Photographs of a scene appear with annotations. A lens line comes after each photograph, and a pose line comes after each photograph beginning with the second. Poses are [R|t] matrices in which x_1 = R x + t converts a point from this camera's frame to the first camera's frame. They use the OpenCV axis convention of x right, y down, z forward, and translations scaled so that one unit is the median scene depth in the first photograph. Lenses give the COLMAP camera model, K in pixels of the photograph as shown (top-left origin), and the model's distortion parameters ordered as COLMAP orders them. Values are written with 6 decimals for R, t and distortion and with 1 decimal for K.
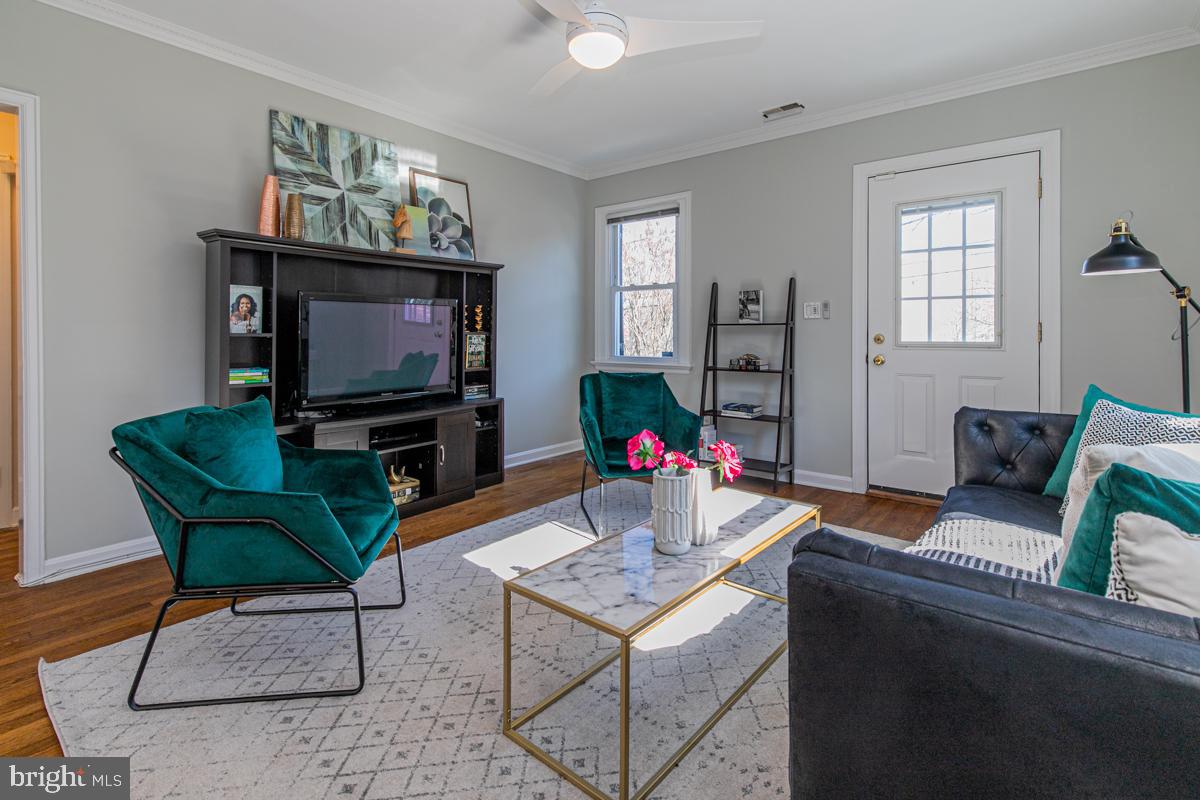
lens RADIAL K [[558.9, 0, 608.2], [0, 558.9, 337.2], [0, 0, 1]] dist [0.005291, 0.000284]
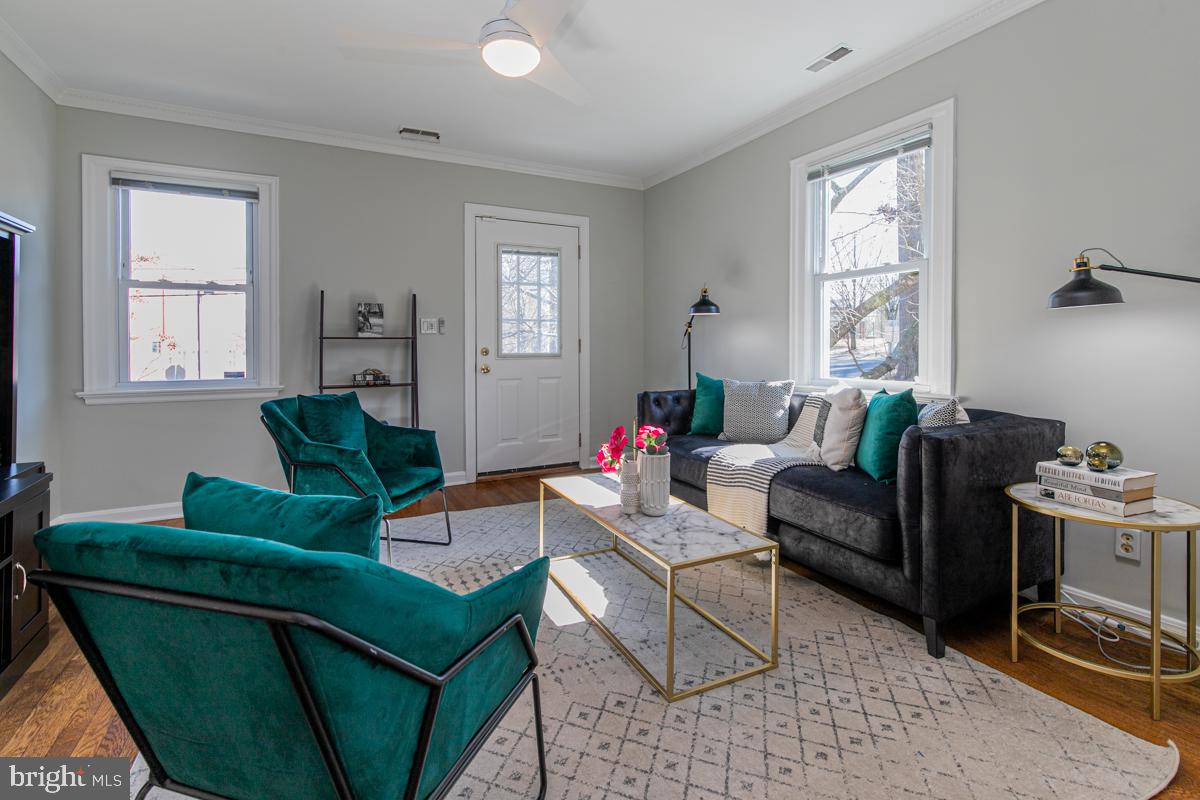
lens RADIAL K [[552.8, 0, 597.3], [0, 552.8, 358.3], [0, 0, 1]] dist [0.008446, -0.000259]
pose [[0.423586, -0.019067, 0.905655, -0.496790], [0.012535, 0.999806, 0.015186, 0.002345], [-0.905769, 0.004920, 0.423743, 0.266605]]
